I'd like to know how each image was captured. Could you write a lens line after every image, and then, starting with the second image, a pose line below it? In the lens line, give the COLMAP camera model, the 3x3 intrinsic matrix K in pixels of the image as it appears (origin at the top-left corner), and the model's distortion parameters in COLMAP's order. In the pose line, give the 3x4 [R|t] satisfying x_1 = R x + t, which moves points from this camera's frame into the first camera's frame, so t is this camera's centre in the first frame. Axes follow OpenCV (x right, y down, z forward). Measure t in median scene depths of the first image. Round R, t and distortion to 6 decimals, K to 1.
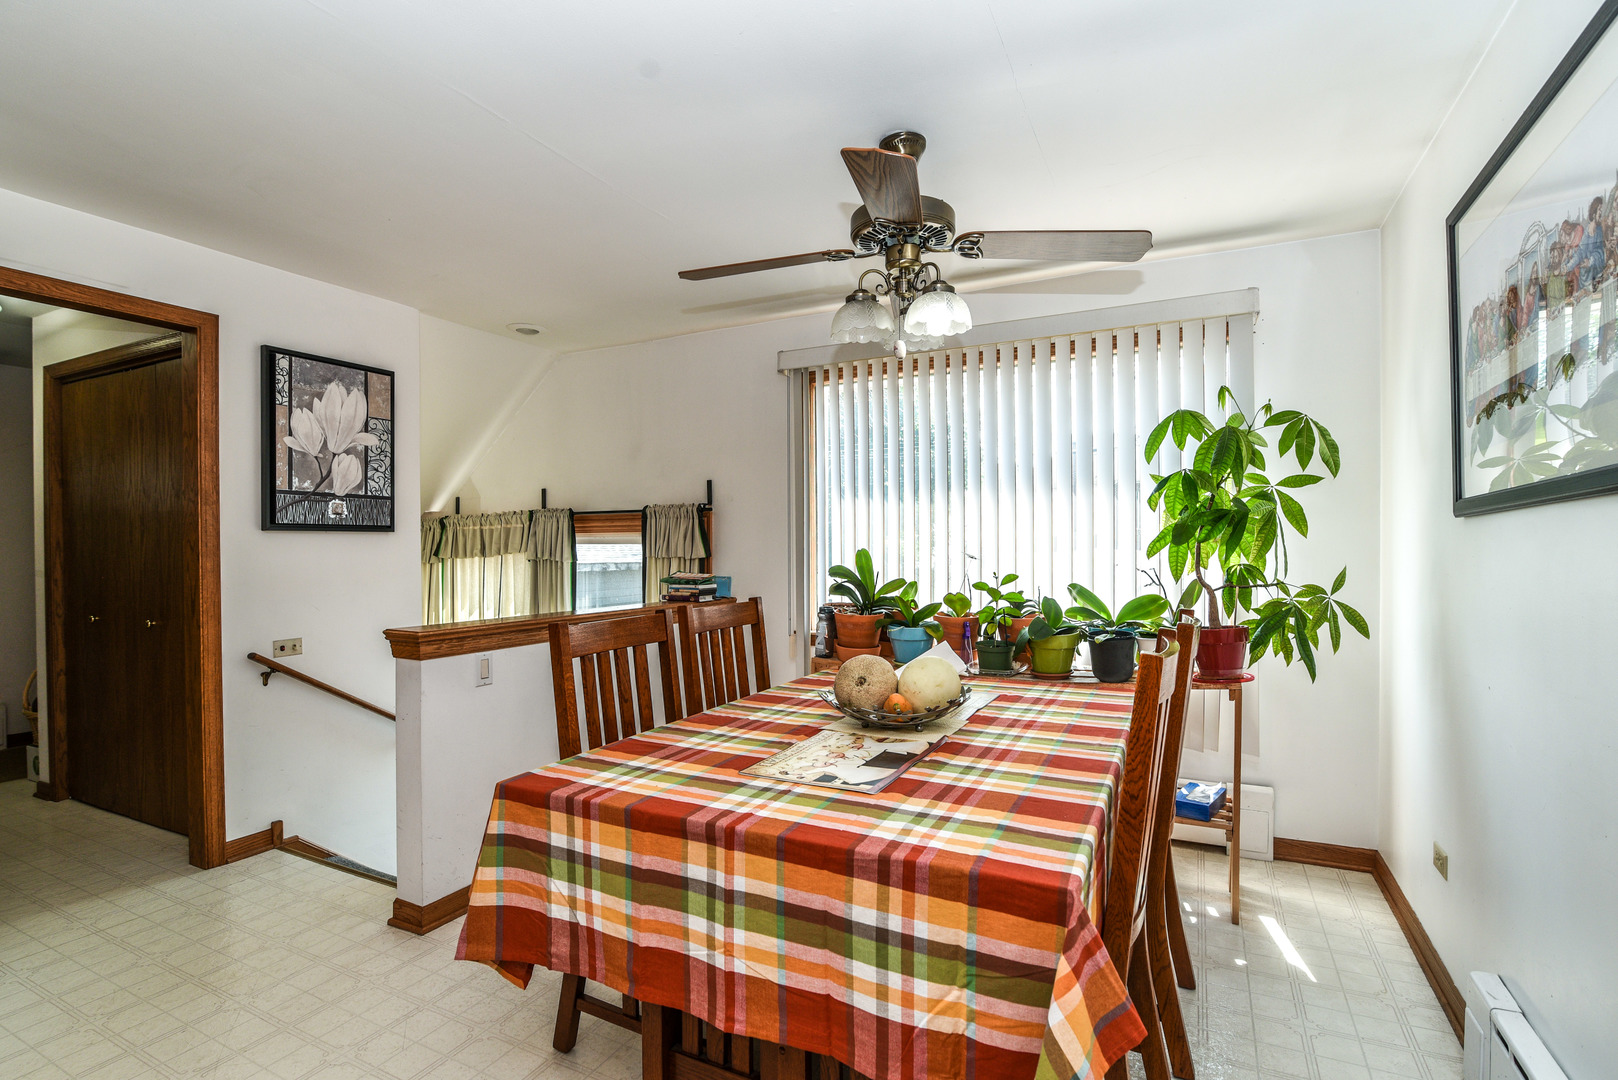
lens RADIAL K [[750.6, 0, 809.0], [0, 750.6, 540.0], [0, 0, 1]] dist [-0.020289, 0.000446]
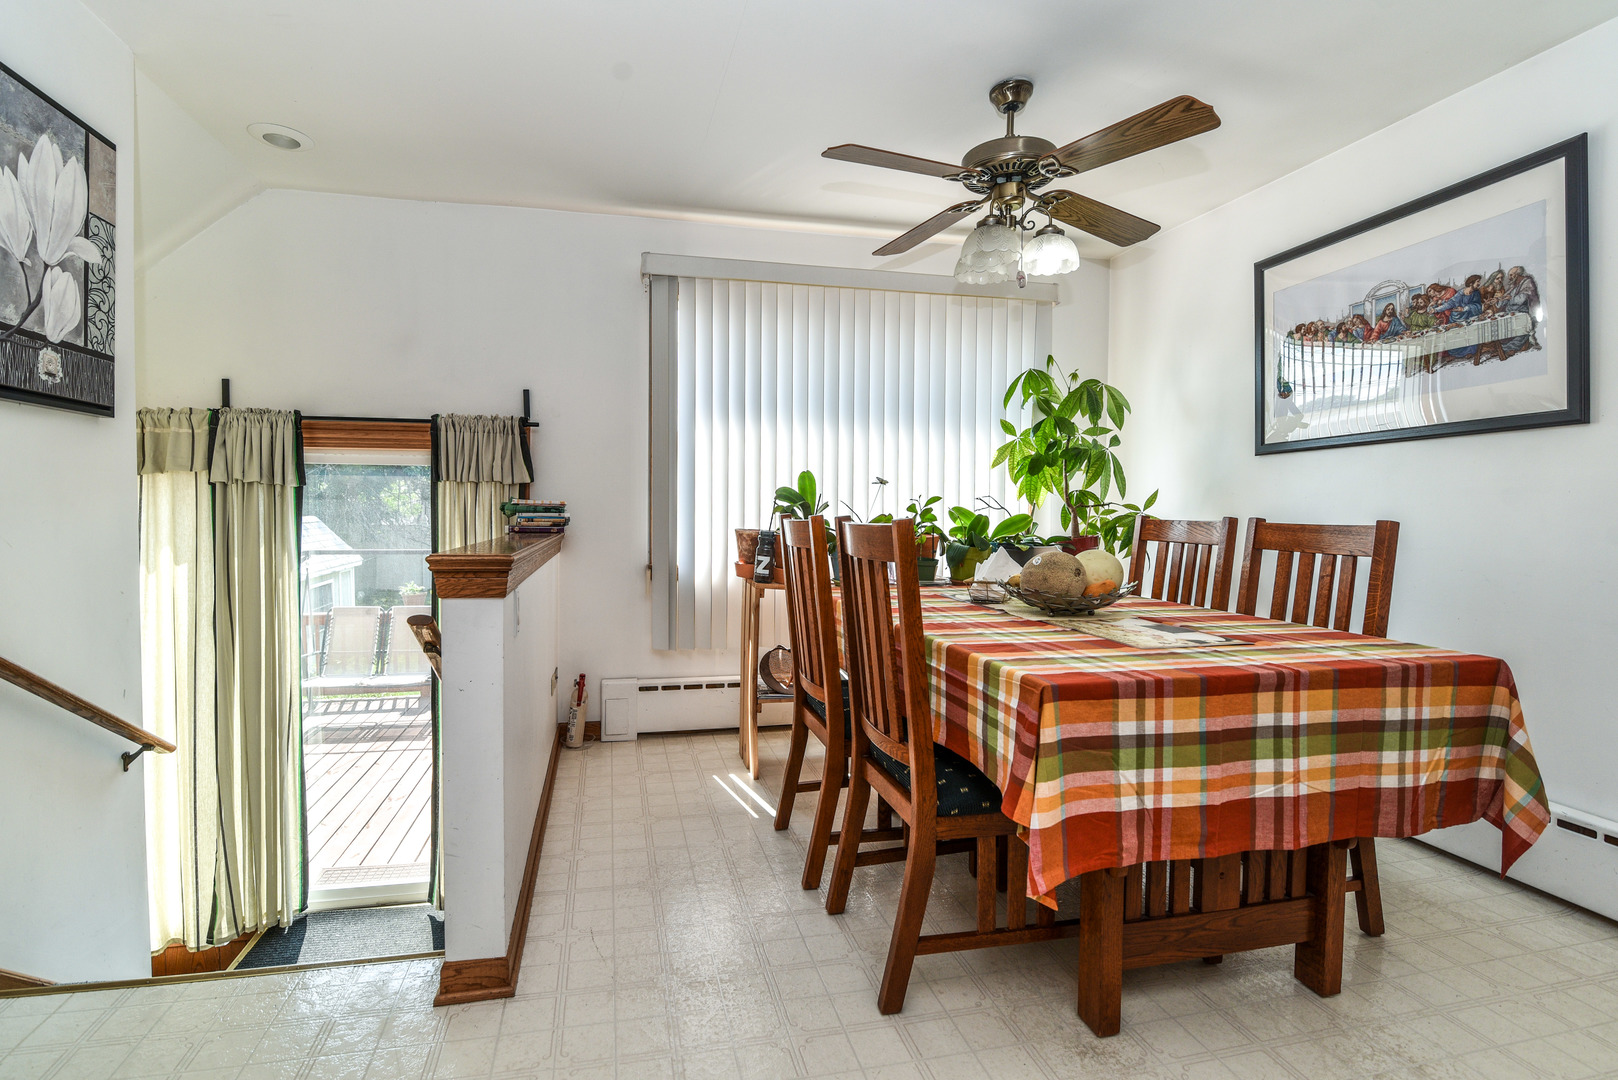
lens RADIAL K [[755.4, 0, 749.3], [0, 755.4, 520.2], [0, 0, 1]] dist [-0.018446, -0.000470]
pose [[0.783802, 0.000698, 0.621010, -0.588454], [-0.015378, 0.999715, 0.018286, 0.057267], [-0.620820, -0.023883, 0.783589, 0.250504]]
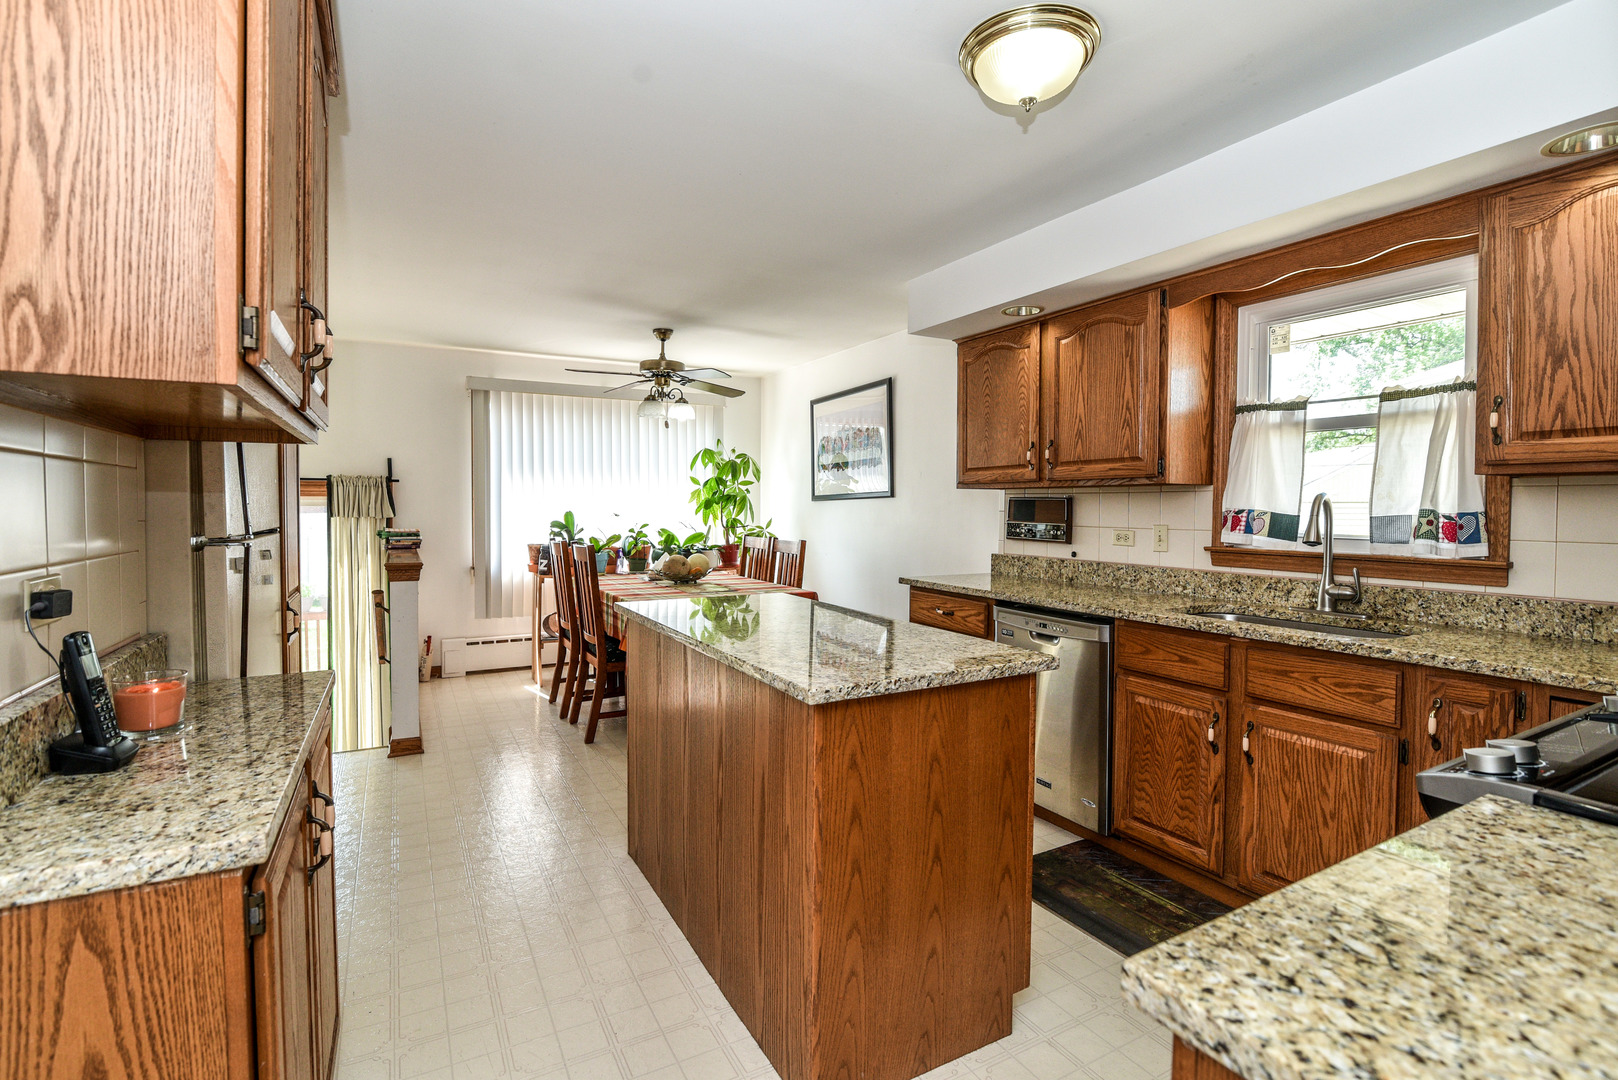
lens RADIAL K [[756.9, 0, 774.3], [0, 756.9, 522.8], [0, 0, 1]] dist [-0.019831, -0.000253]
pose [[0.583587, -0.009223, 0.811998, -1.046749], [-0.010606, 0.999764, 0.018978, 0.000278], [-0.811981, -0.019687, 0.583351, -0.410600]]
